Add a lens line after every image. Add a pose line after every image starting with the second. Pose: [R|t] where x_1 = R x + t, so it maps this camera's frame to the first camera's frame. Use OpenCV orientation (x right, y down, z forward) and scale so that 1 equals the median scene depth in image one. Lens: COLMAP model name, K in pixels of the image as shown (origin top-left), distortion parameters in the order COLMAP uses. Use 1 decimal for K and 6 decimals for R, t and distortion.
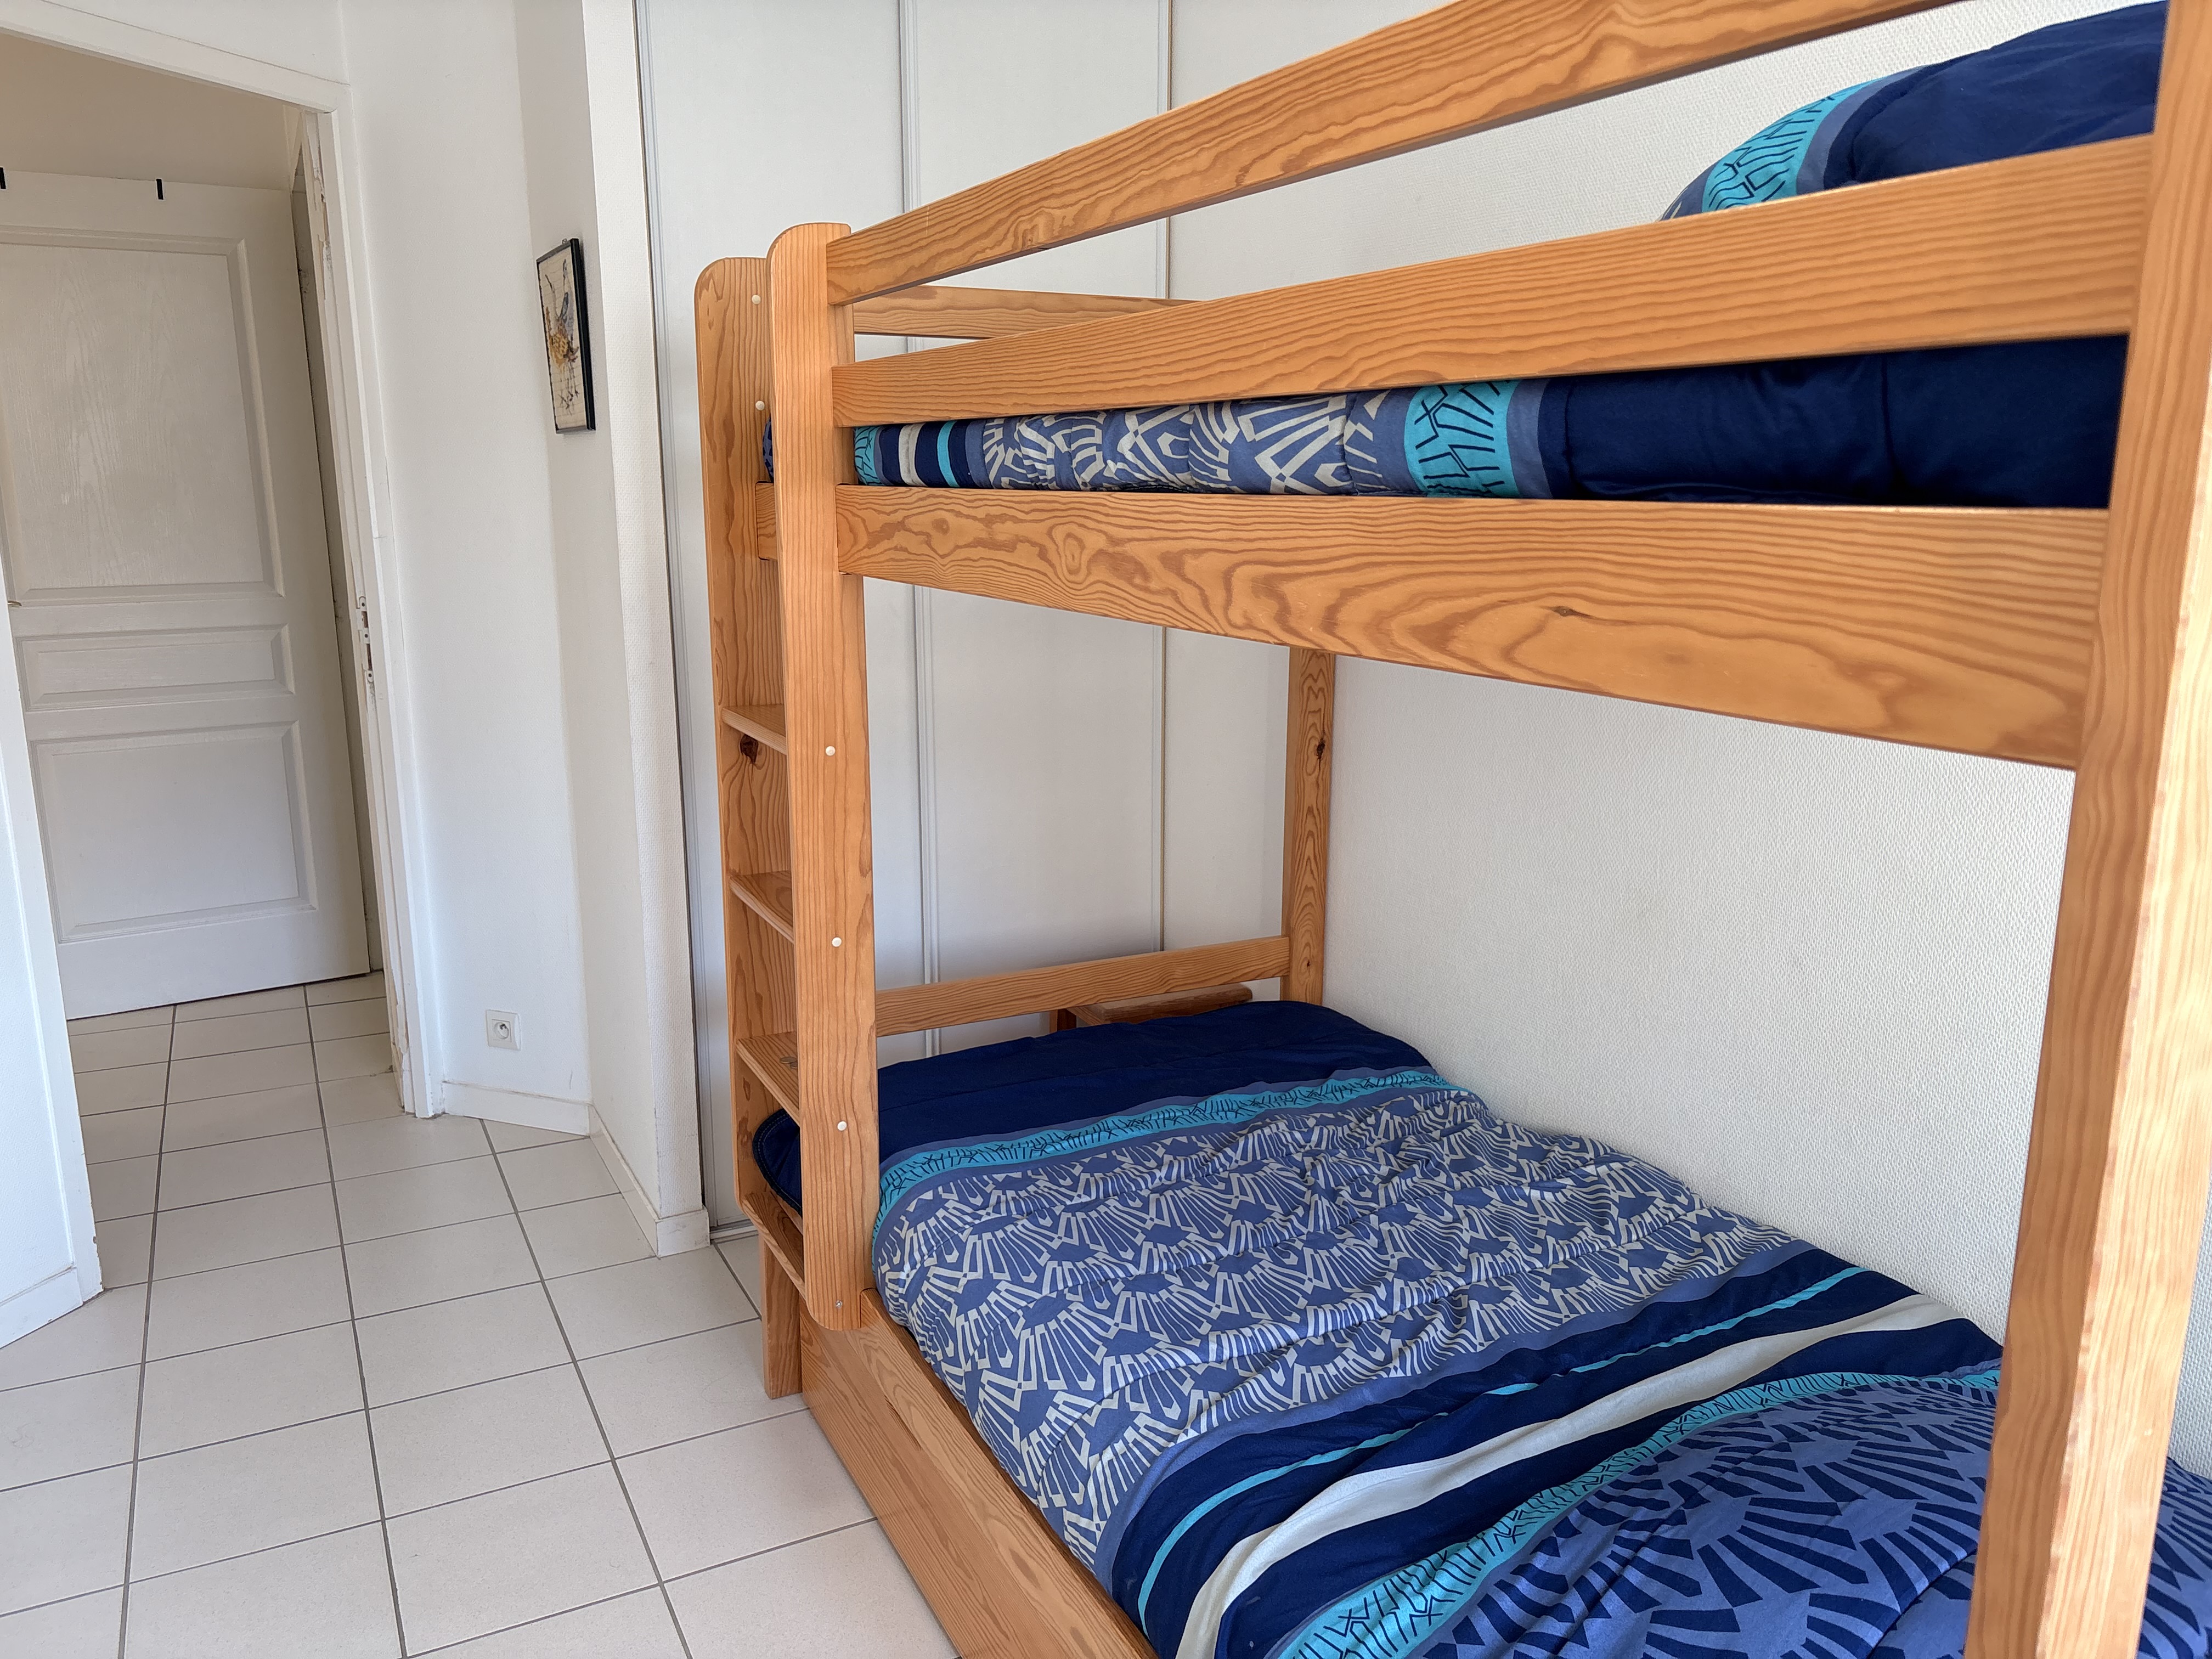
lens RADIAL K [[1675.3, 0, 1107.0], [0, 1675.3, 832.5], [0, 0, 1]] dist [-0.004432, -0.005309]
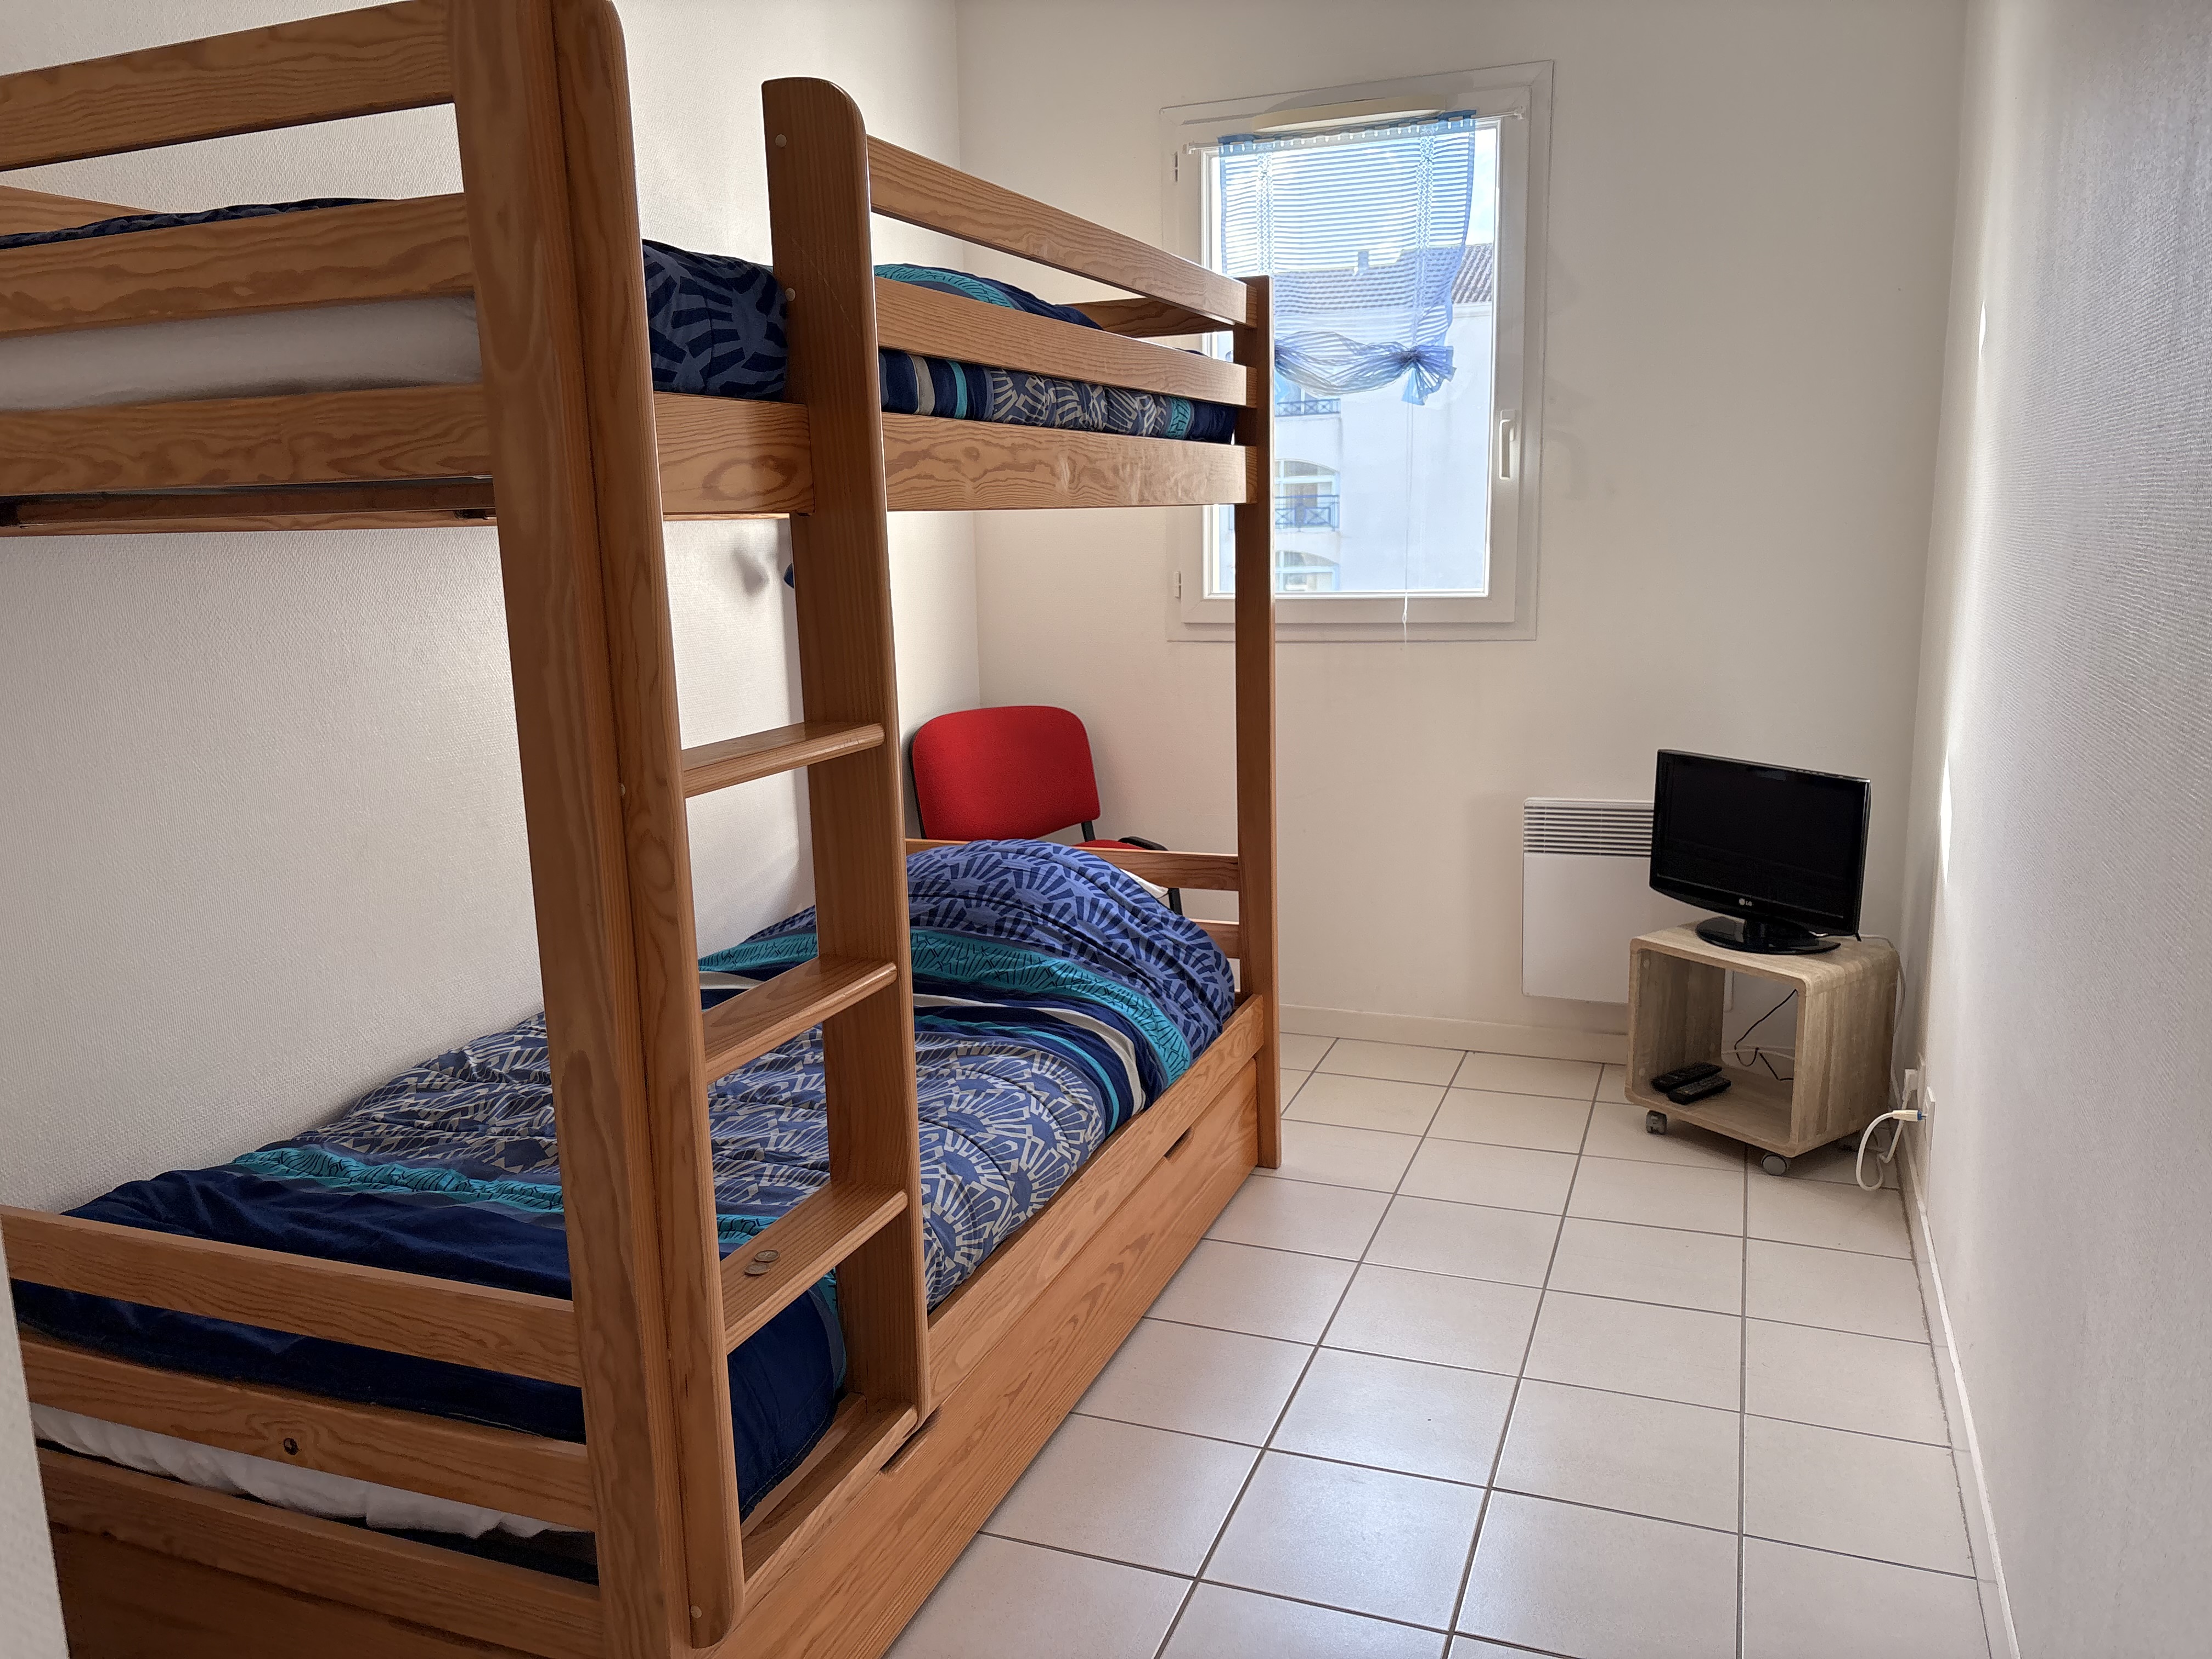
lens RADIAL K [[1675.3, 0, 1105.3], [0, 1675.3, 834.6], [0, 0, 1]] dist [-0.004432, -0.005309]
pose [[-0.668265, -0.125740, 0.733219, -1.067829], [0.181495, 0.928273, 0.324606, -0.305370], [-0.721444, 0.349998, -0.597512, 1.763188]]
